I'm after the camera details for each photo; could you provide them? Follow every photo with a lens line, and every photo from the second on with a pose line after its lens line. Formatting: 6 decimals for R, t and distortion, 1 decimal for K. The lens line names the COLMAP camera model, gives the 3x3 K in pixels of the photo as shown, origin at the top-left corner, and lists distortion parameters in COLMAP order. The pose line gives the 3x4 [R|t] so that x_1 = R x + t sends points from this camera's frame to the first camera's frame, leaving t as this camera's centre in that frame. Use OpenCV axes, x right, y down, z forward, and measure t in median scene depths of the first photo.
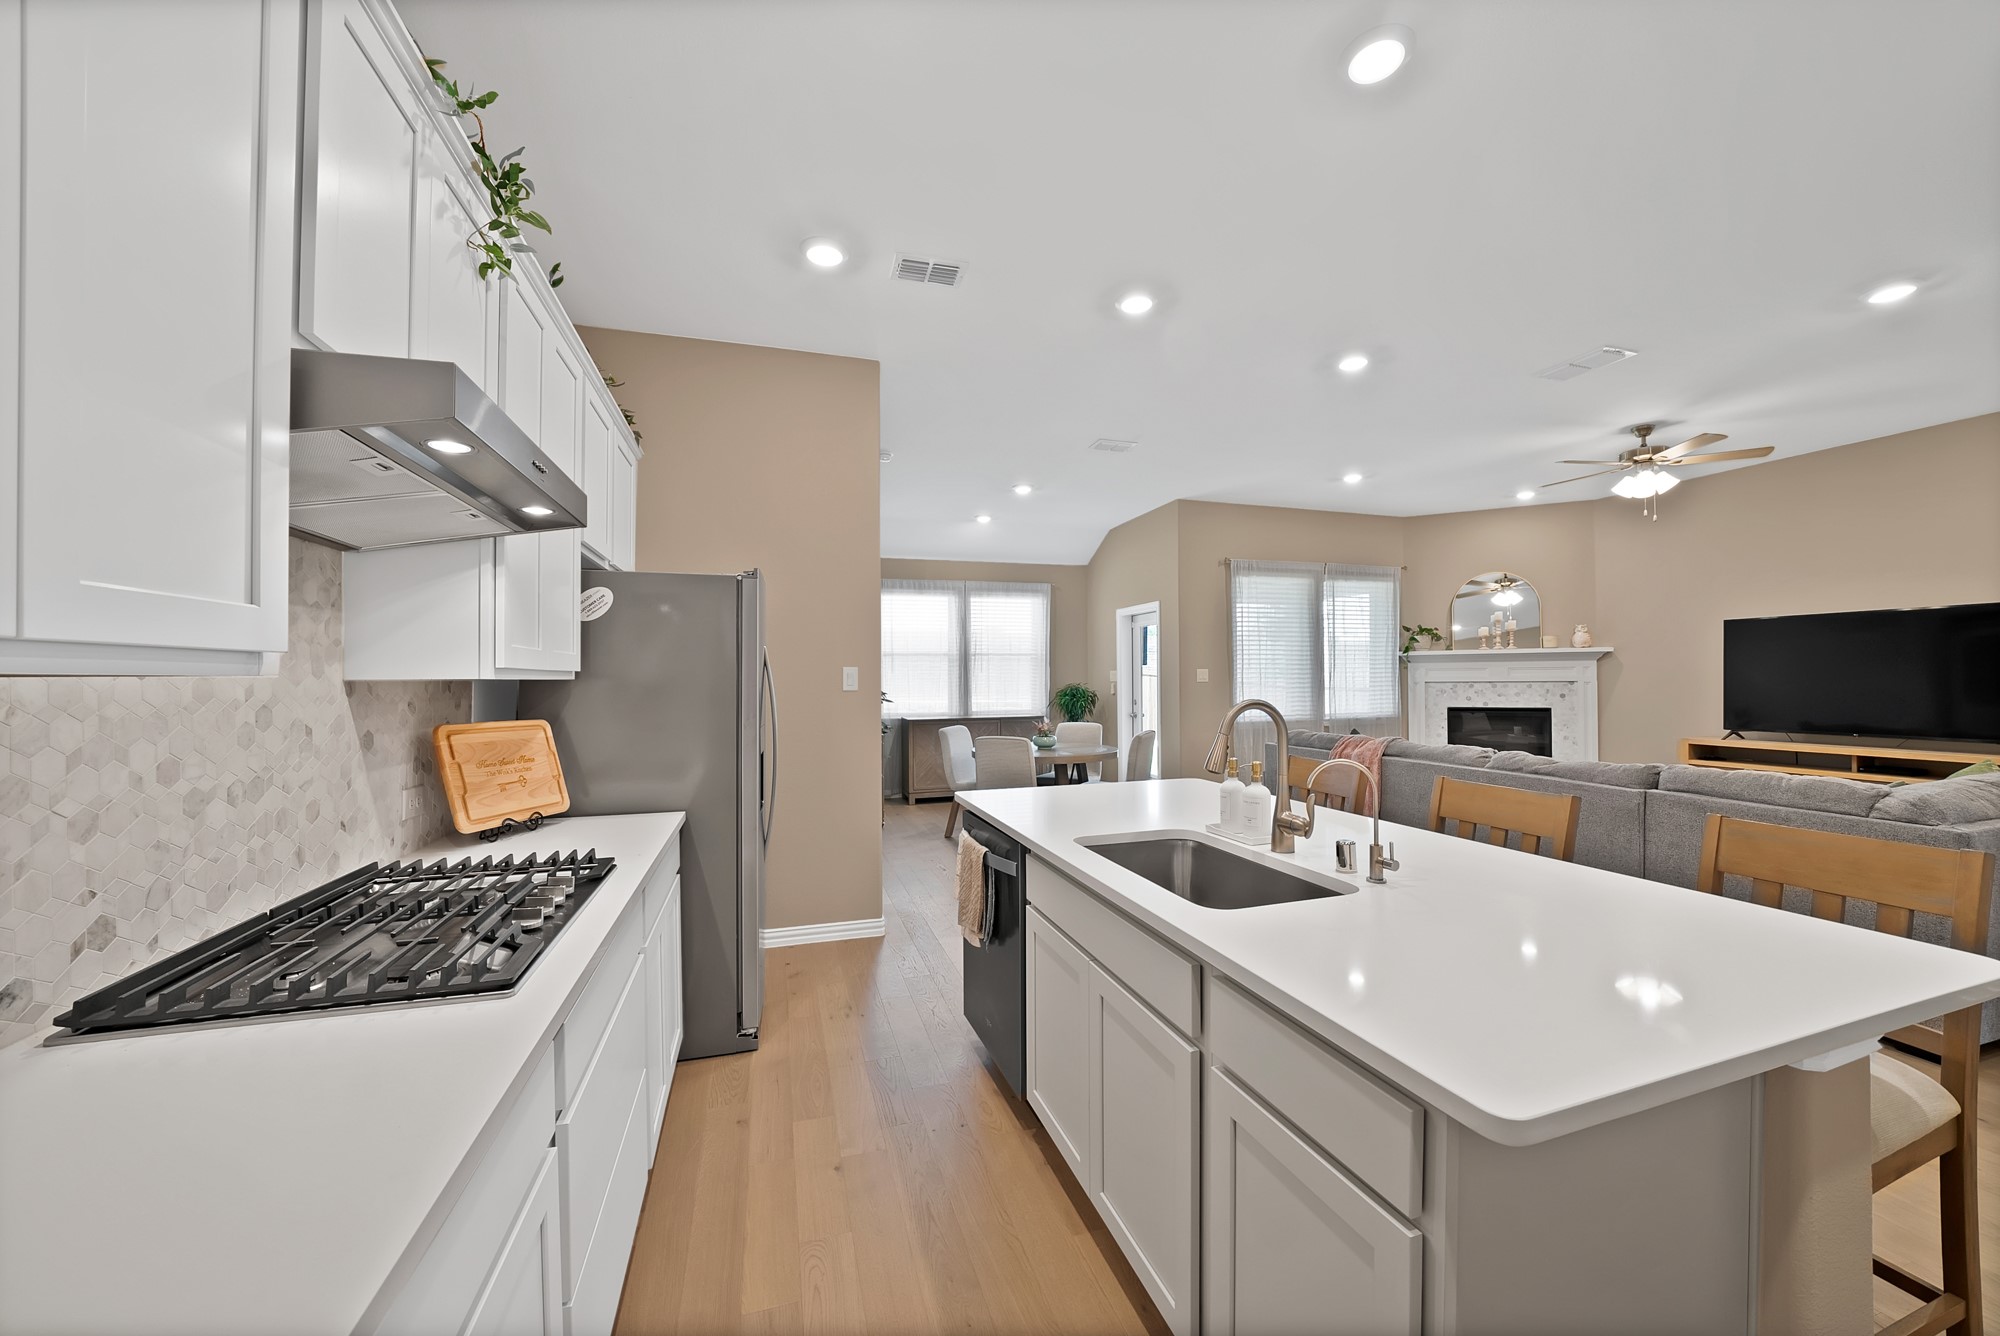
lens RADIAL K [[726.6, 0, 987.3], [0, 726.6, 671.4], [0, 0, 1]] dist [-0.002191, -0.000001]
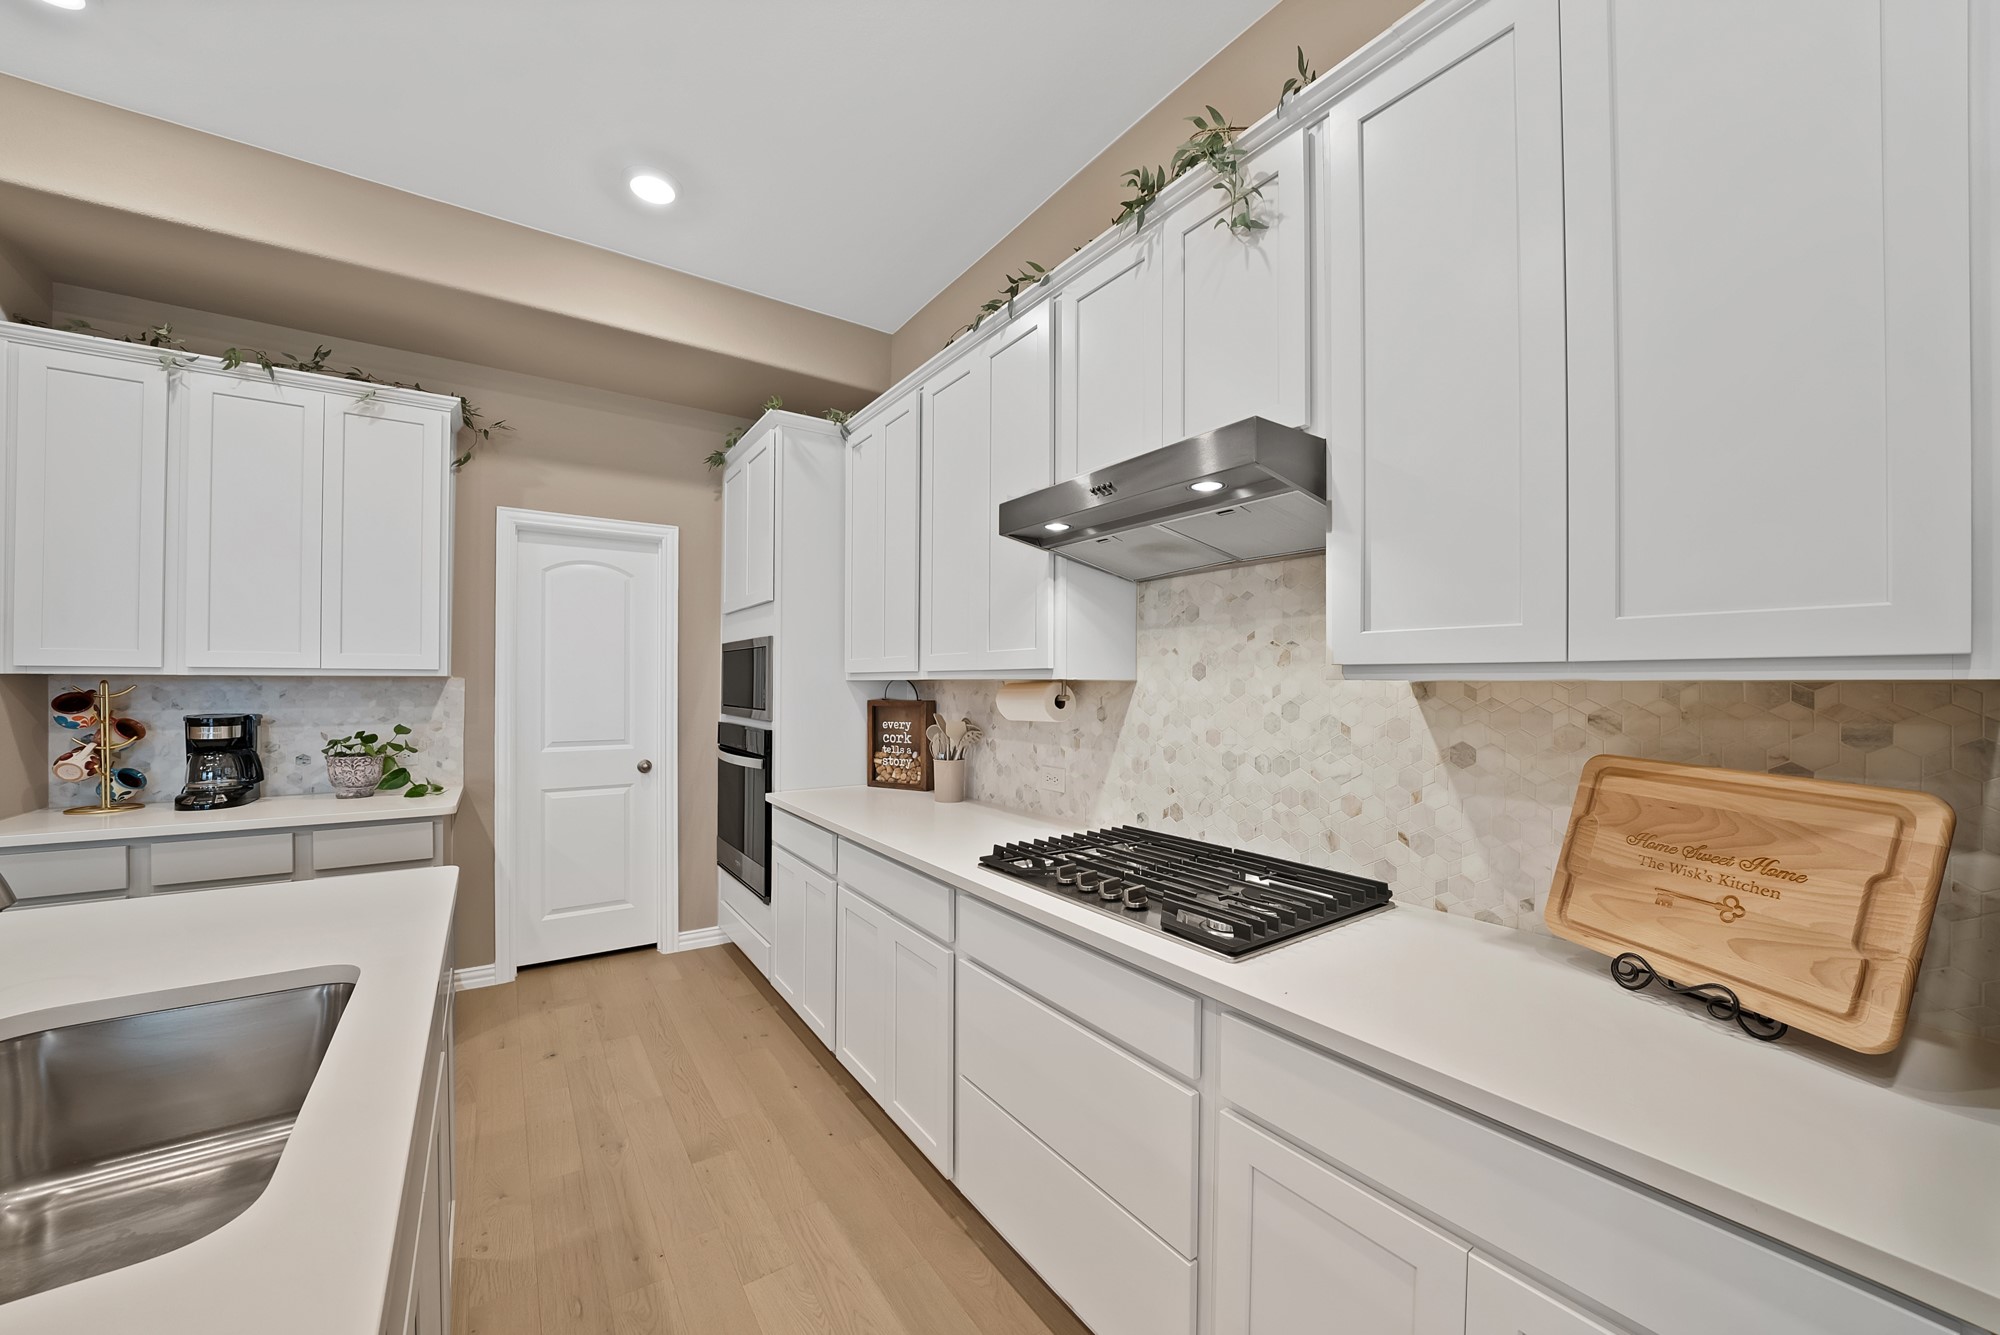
lens RADIAL K [[726.6, 0, 995.7], [0, 726.6, 682.1], [0, 0, 1]] dist [-0.002191, -0.000001]
pose [[-0.947979, 0.005179, -0.318291, -0.094820], [0.007894, 0.999943, -0.007242, 0.015158], [0.318236, -0.009377, -0.947965, 1.666647]]
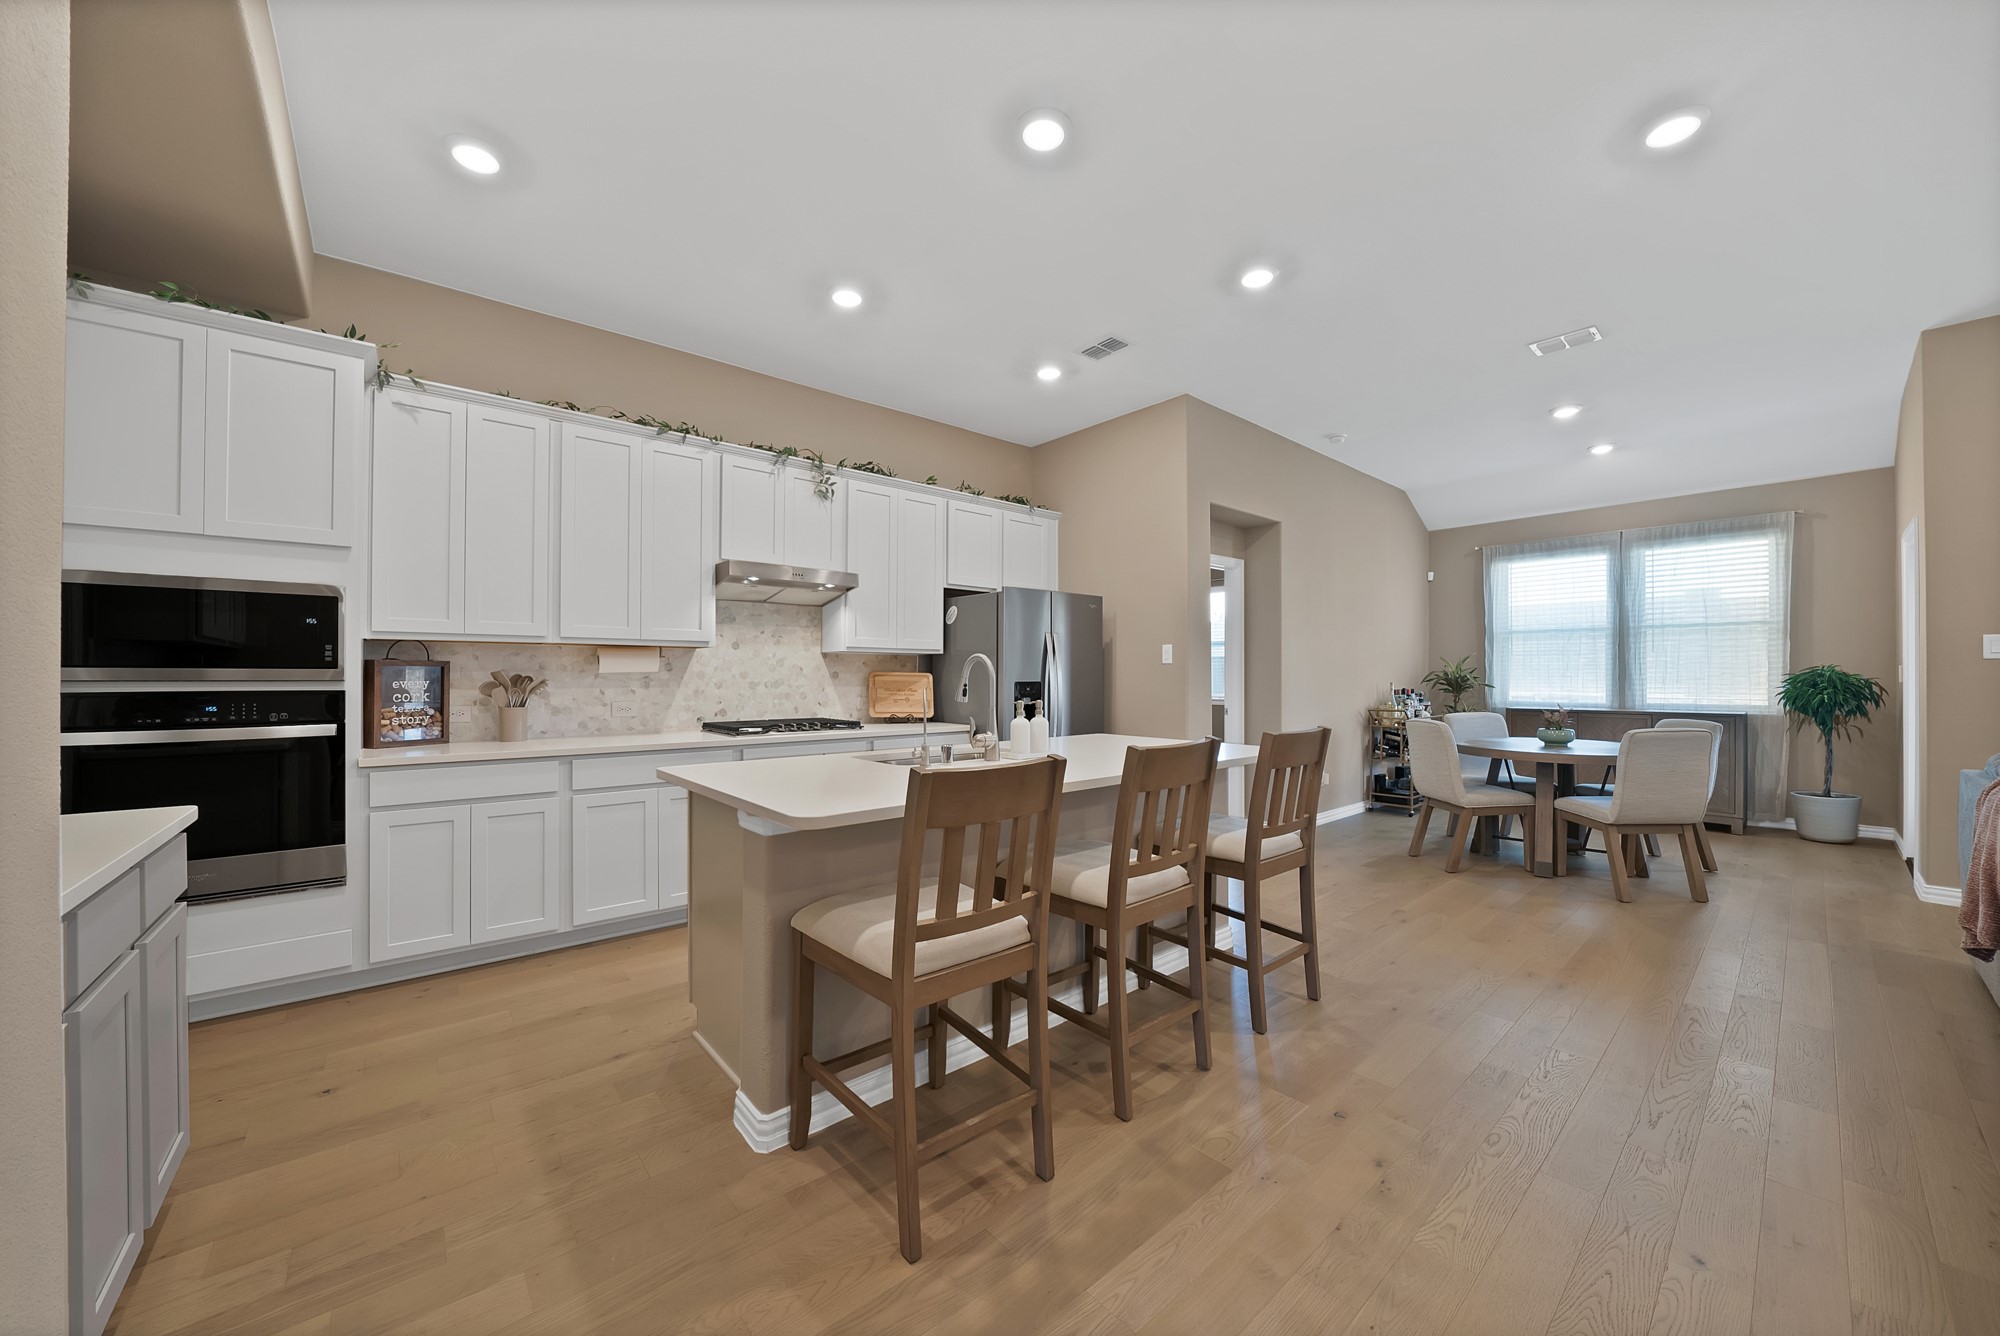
lens RADIAL K [[726.6, 0, 991.6], [0, 726.6, 672.0], [0, 0, 1]] dist [-0.002191, -0.000001]
pose [[0.394862, 0.003066, -0.918736, 1.917440], [0.004386, 0.999977, 0.005222, 0.074851], [0.918730, -0.006091, 0.394839, 0.483315]]
